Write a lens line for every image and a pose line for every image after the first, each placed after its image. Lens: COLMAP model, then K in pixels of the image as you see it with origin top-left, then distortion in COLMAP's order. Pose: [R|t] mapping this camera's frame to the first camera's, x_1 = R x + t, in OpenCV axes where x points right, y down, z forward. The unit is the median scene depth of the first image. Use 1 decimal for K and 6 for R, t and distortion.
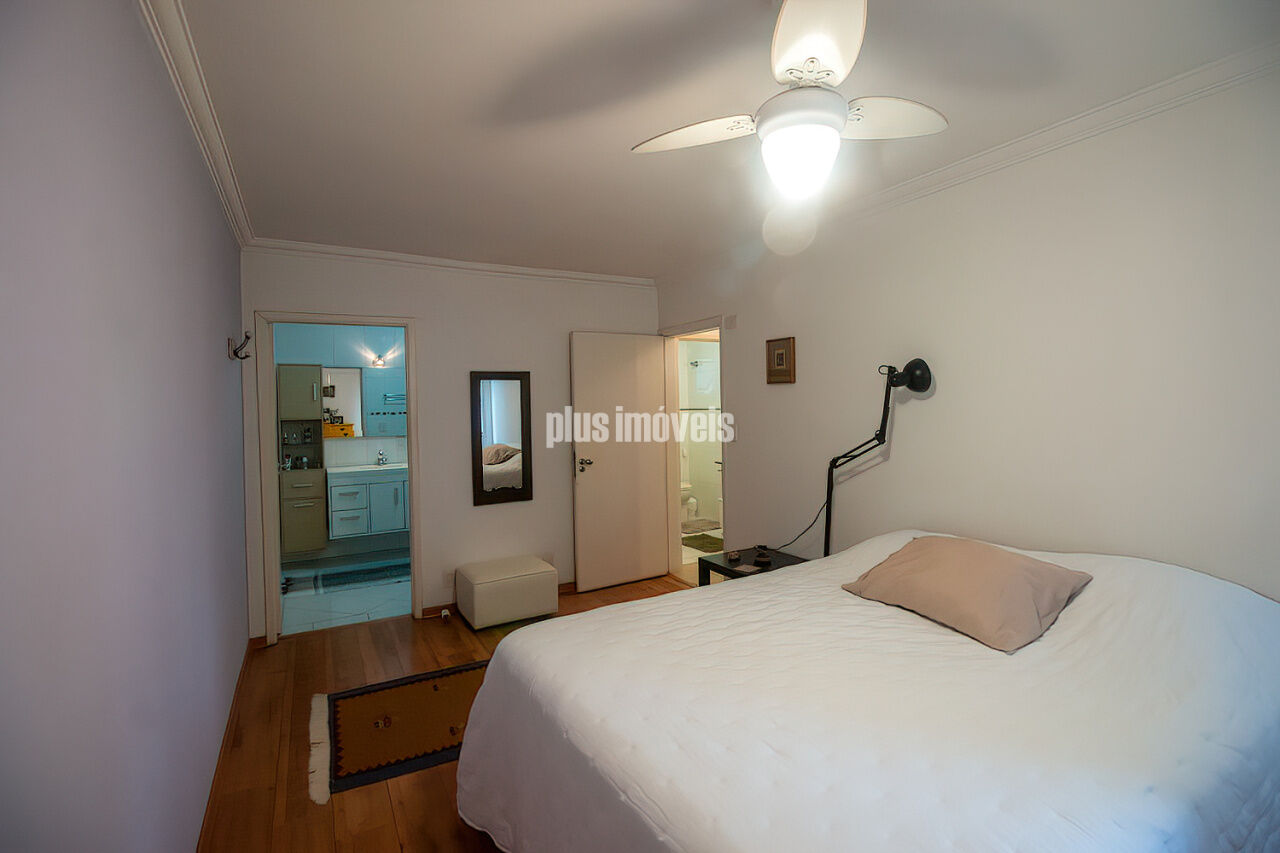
lens RADIAL K [[596.2, 0, 643.8], [0, 596.2, 415.0], [0, 0, 1]] dist [-0.003104, -0.009135]
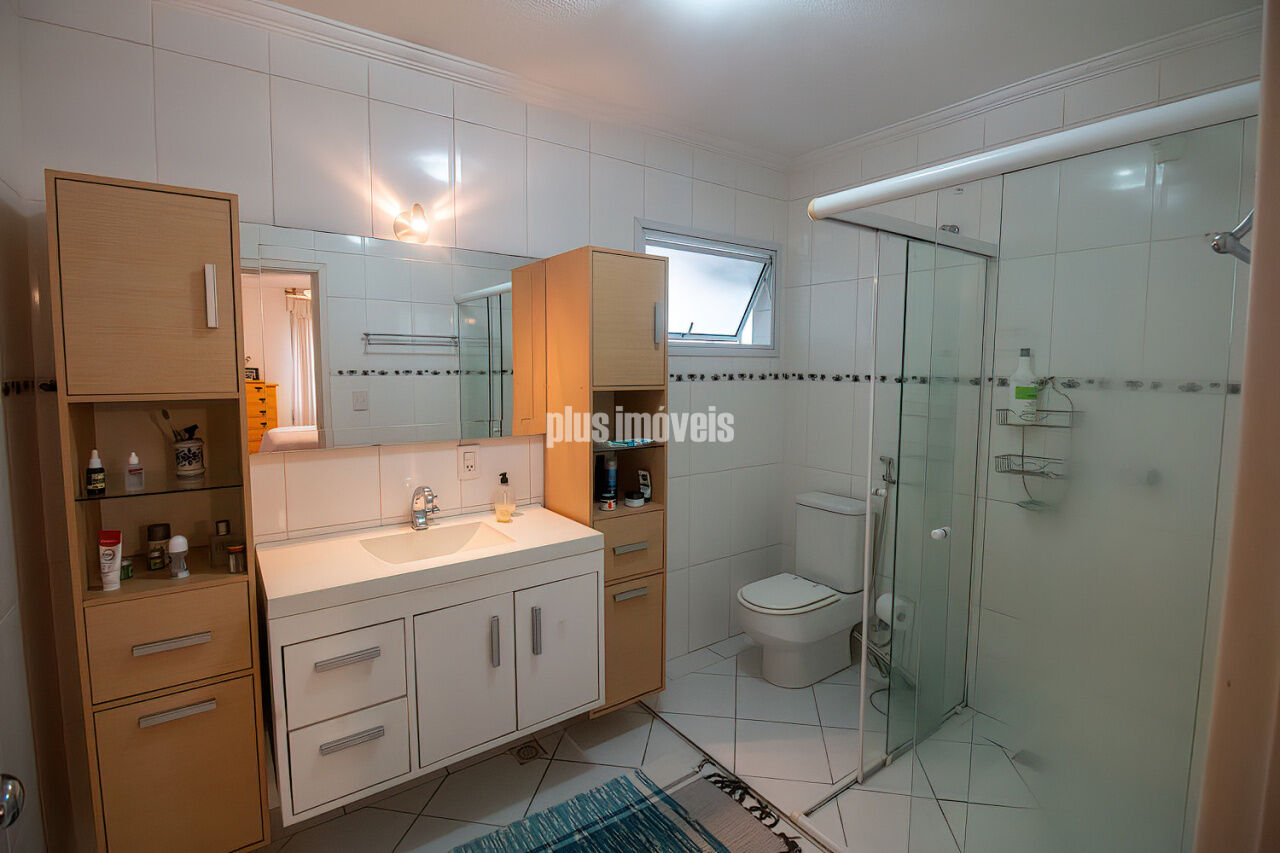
lens RADIAL K [[596.2, 0, 643.8], [0, 596.2, 415.0], [0, 0, 1]] dist [-0.003104, -0.009135]
pose [[0.992309, 0.010521, 0.123336, -0.360440], [-0.019480, 0.997239, 0.071661, -0.009672], [-0.122242, -0.073512, 0.989774, 0.653136]]
